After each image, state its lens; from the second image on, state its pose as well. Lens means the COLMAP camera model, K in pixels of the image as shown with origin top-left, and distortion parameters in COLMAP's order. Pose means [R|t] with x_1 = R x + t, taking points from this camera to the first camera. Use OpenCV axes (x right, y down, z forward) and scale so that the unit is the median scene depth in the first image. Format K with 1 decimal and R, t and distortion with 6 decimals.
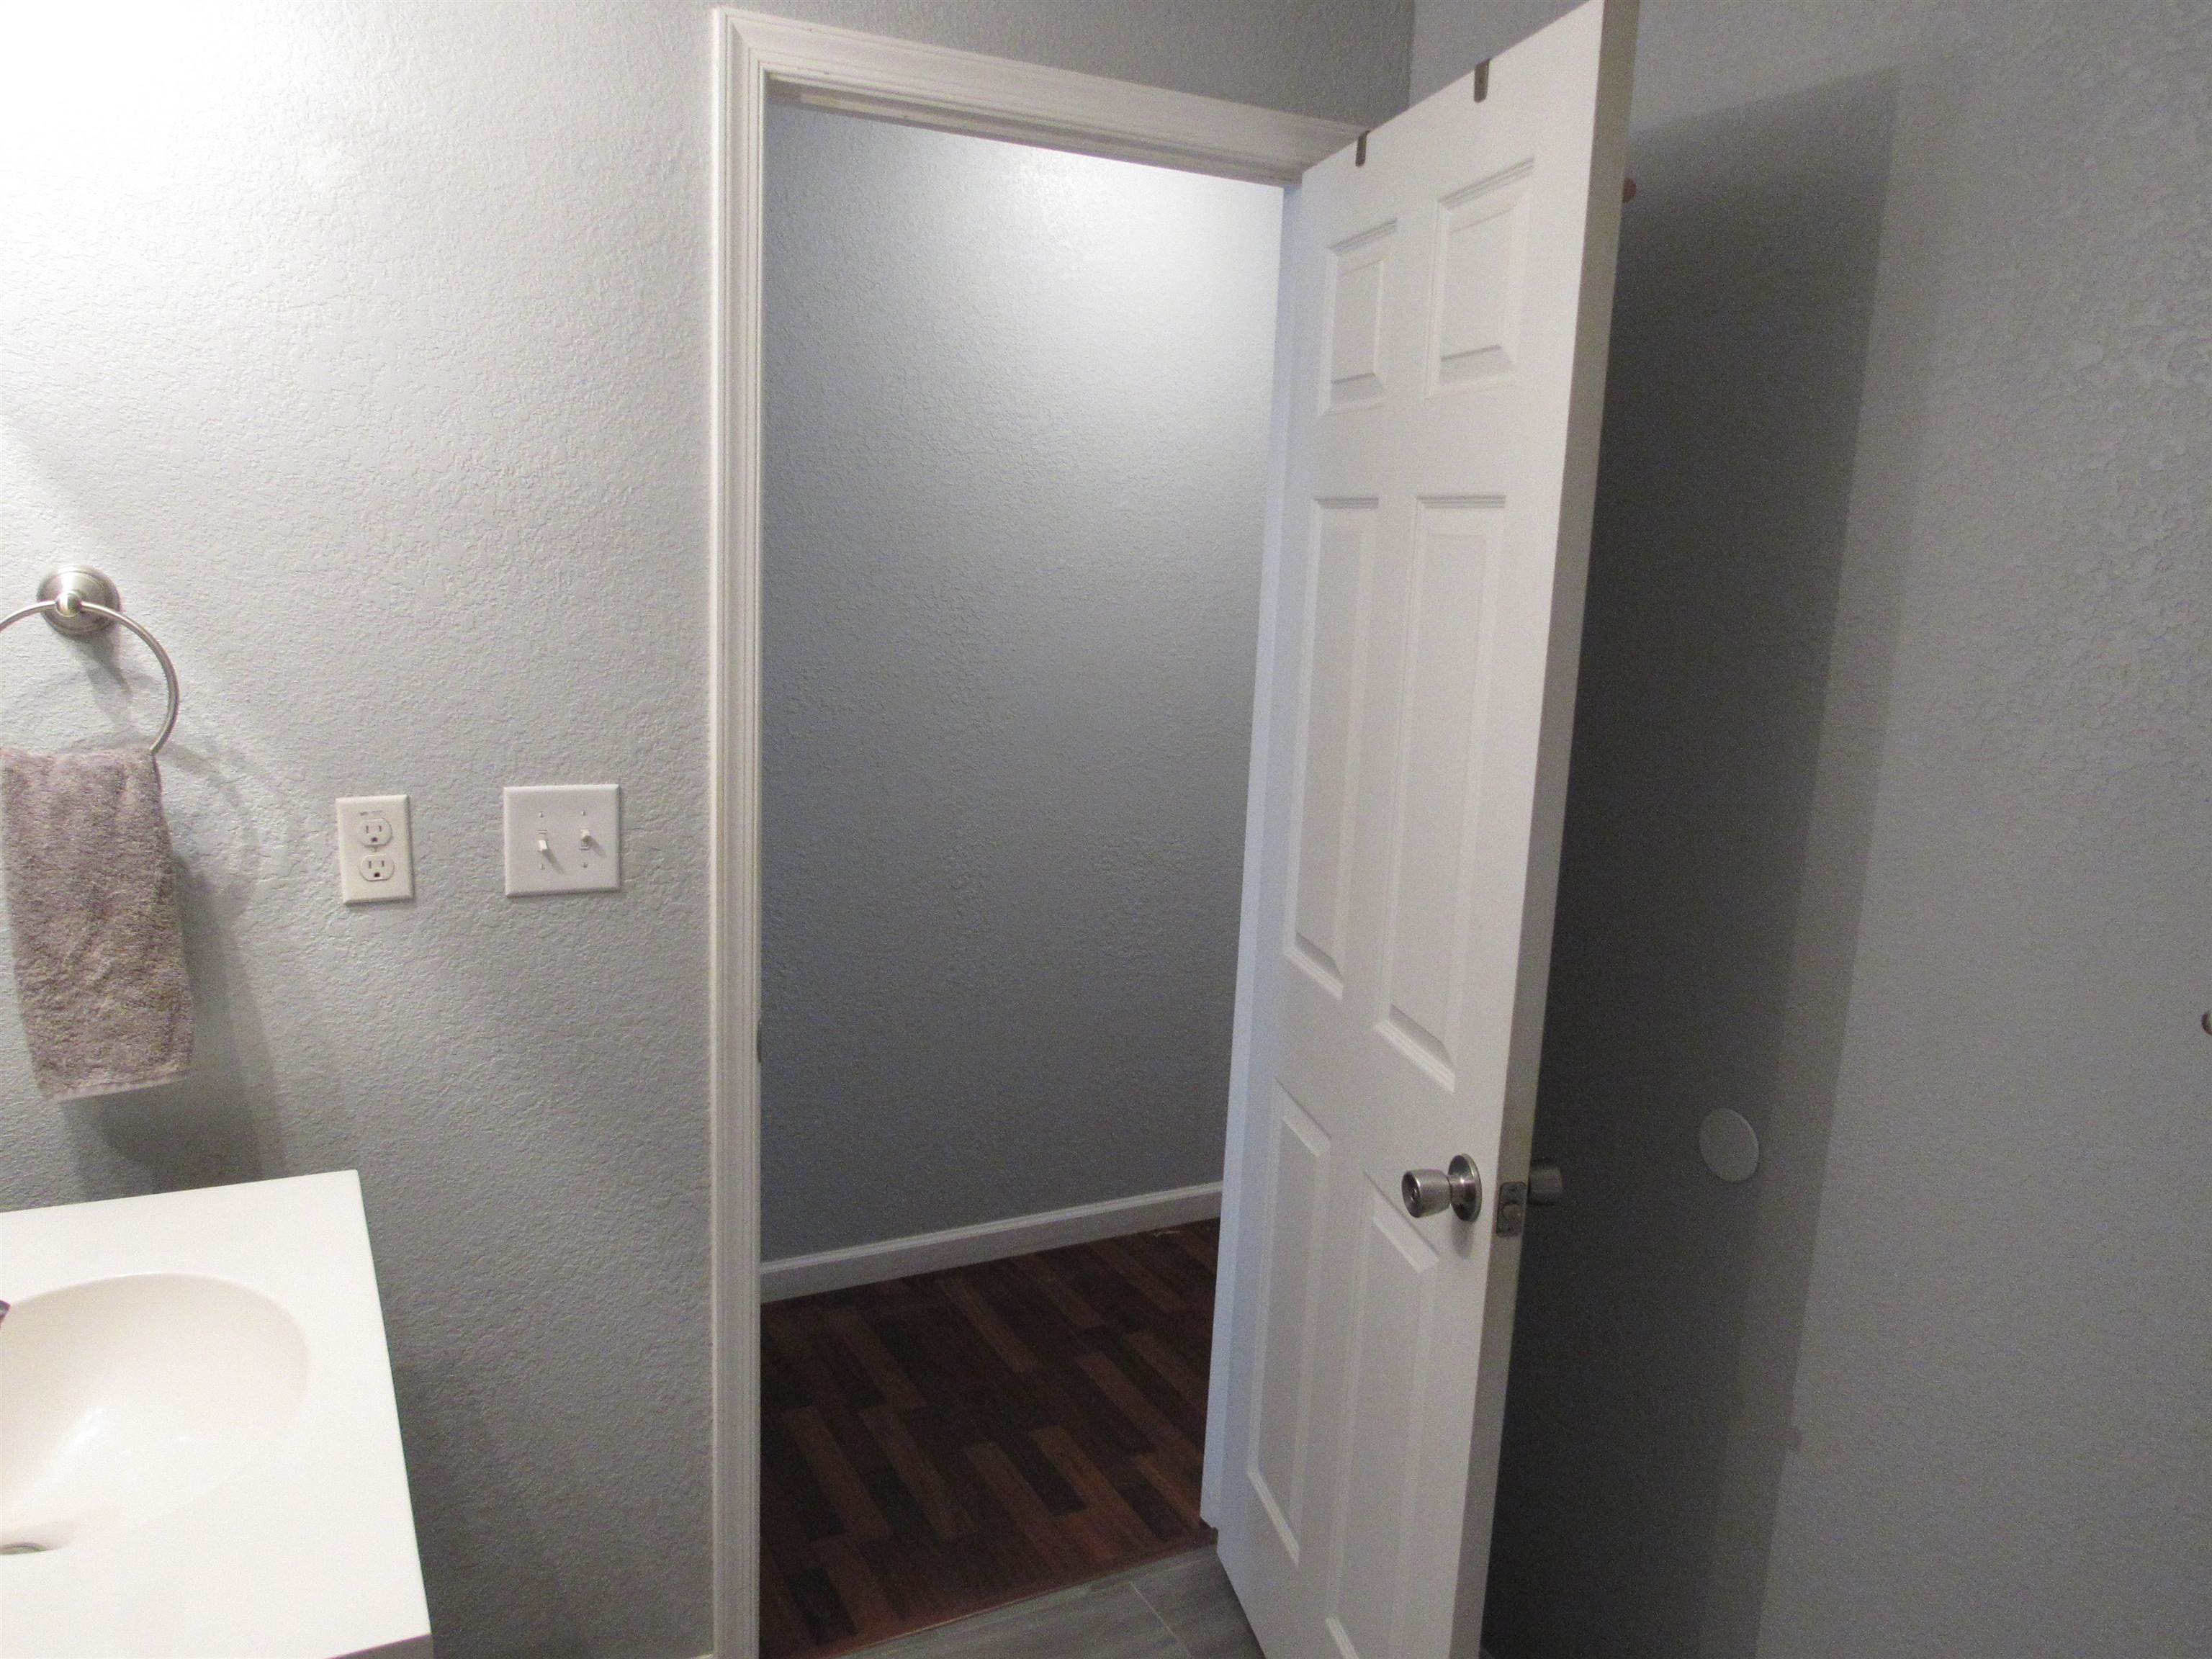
lens RADIAL K [[1574.3, 0, 1099.5], [0, 1574.3, 822.8], [0, 0, 1]] dist [-0.049454, 0.040191]
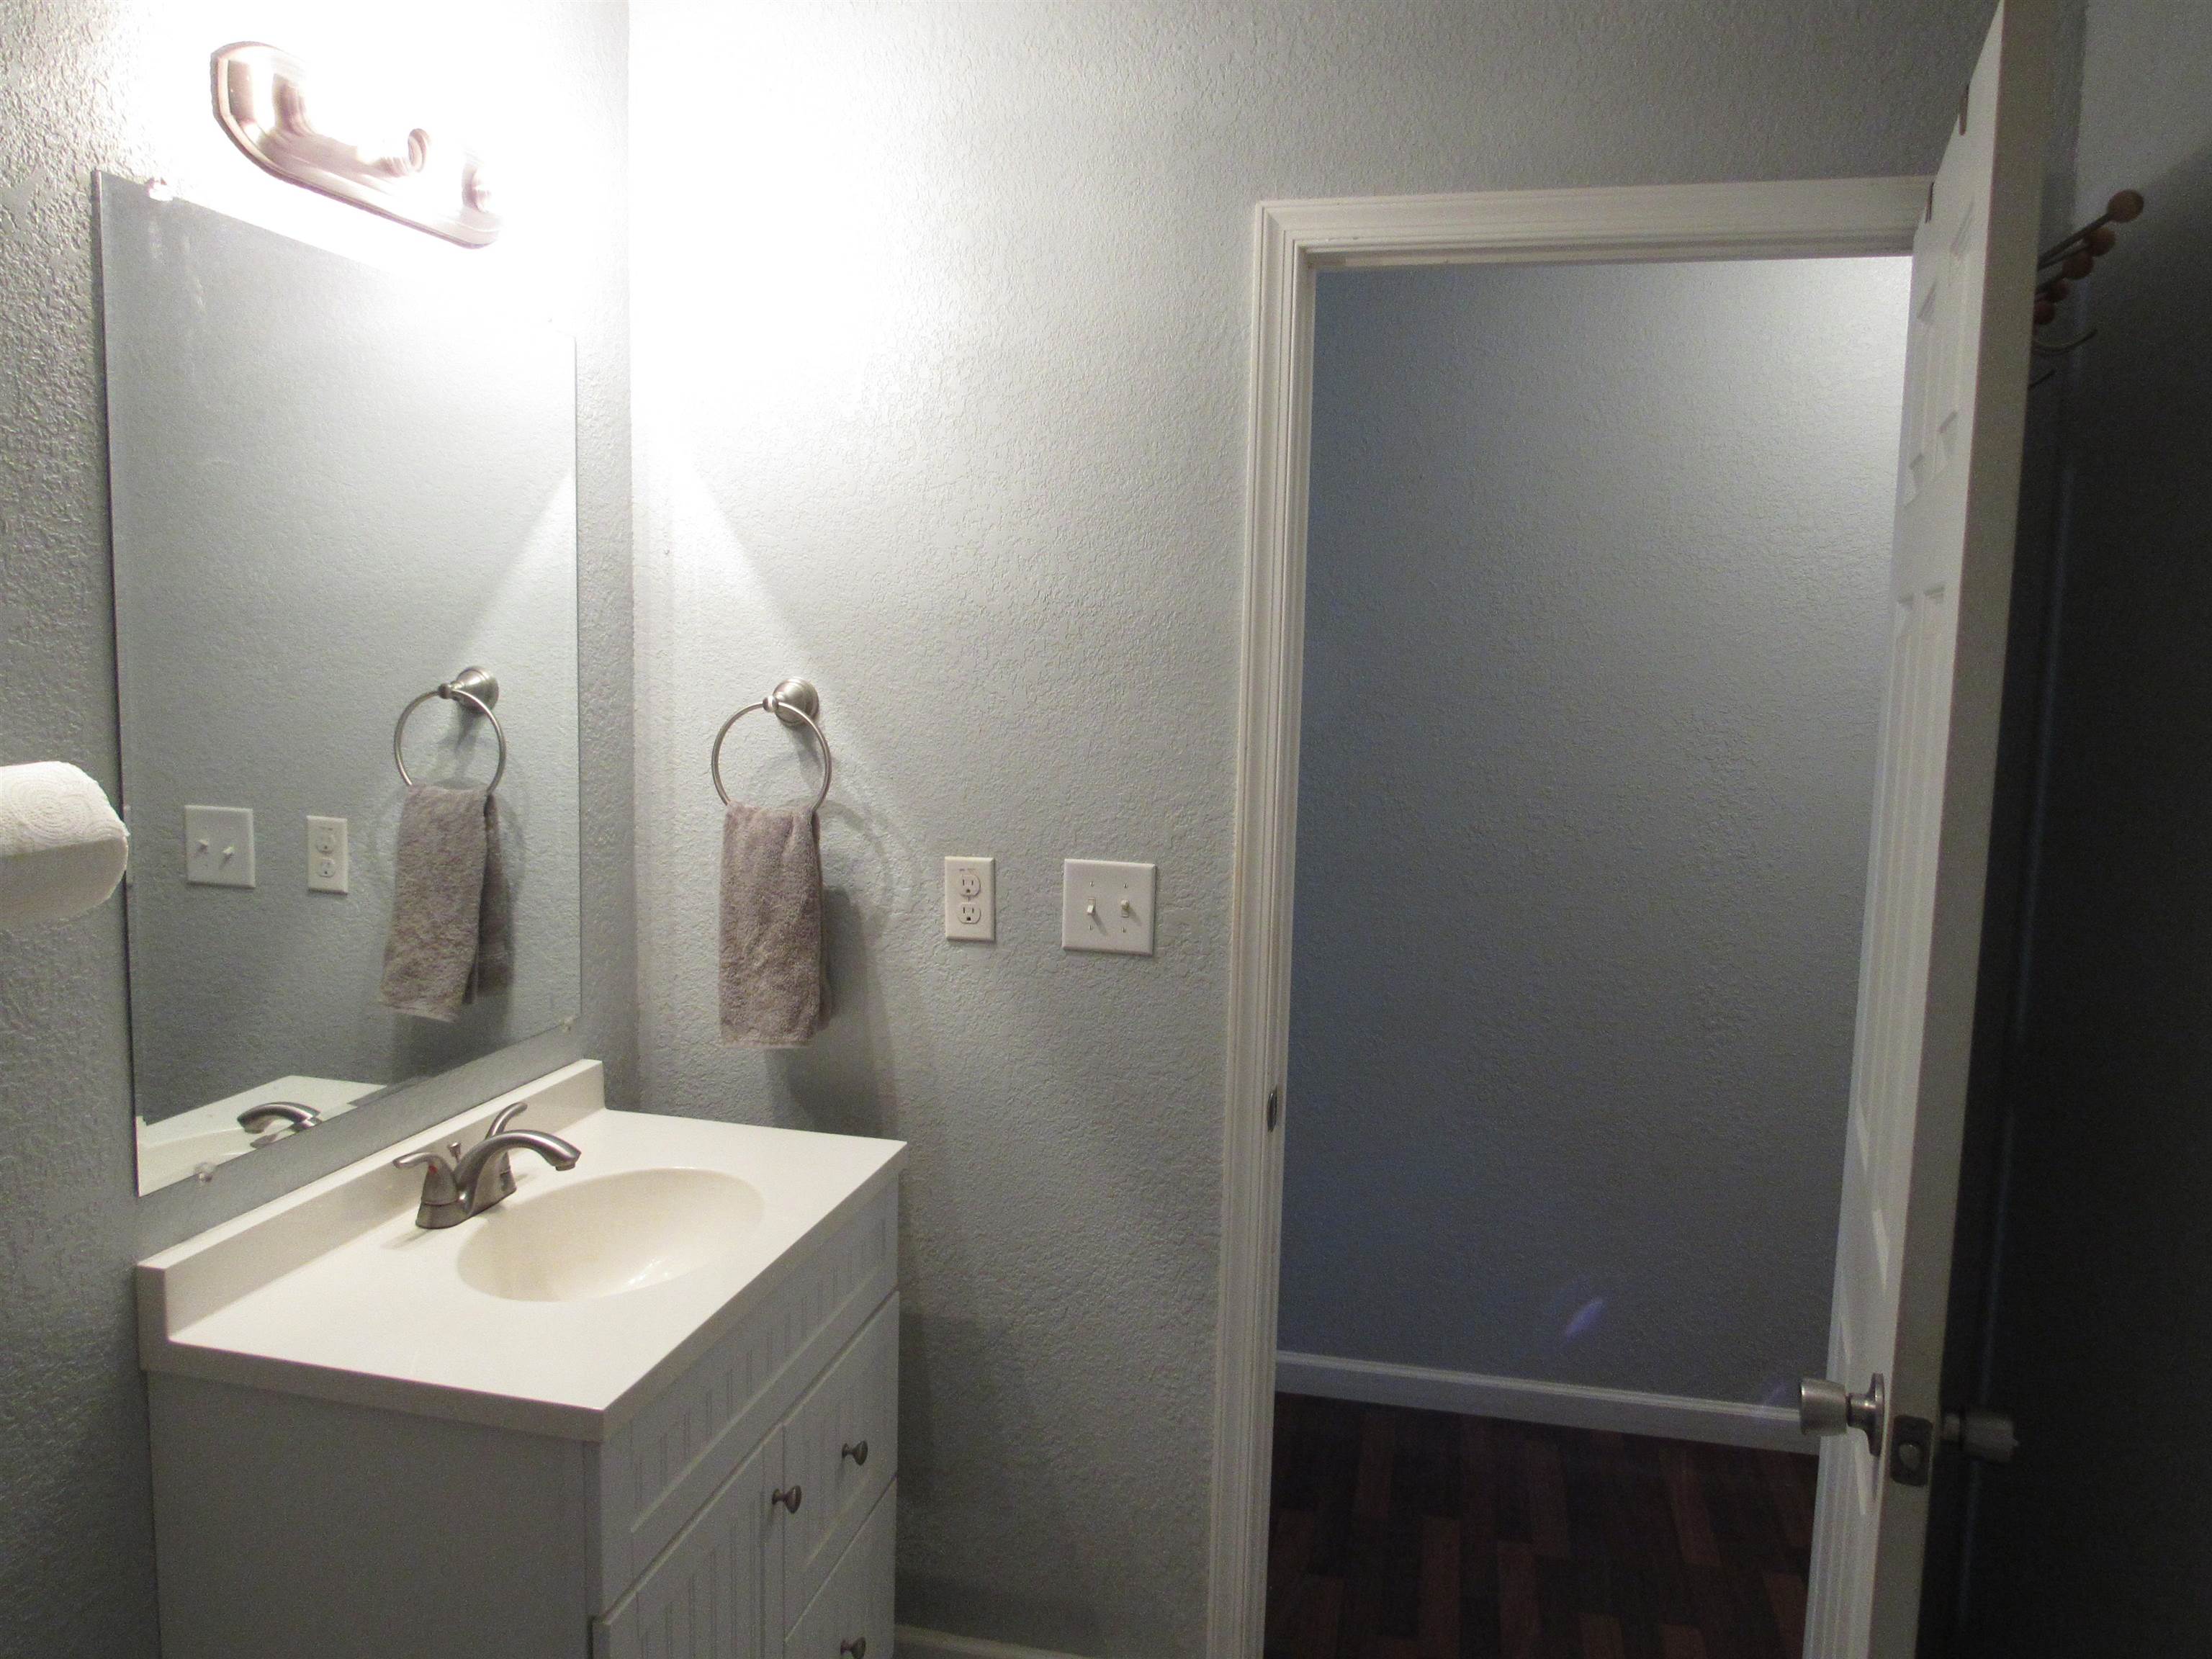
lens RADIAL K [[1583.6, 0, 1103.2], [0, 1583.6, 823.2], [0, 0, 1]] dist [-0.028304, 0.012058]
pose [[0.763892, 0.050225, -0.643387, 0.451836], [-0.105620, 0.993254, -0.047867, 0.006009], [0.636642, 0.104520, 0.764043, 0.073430]]
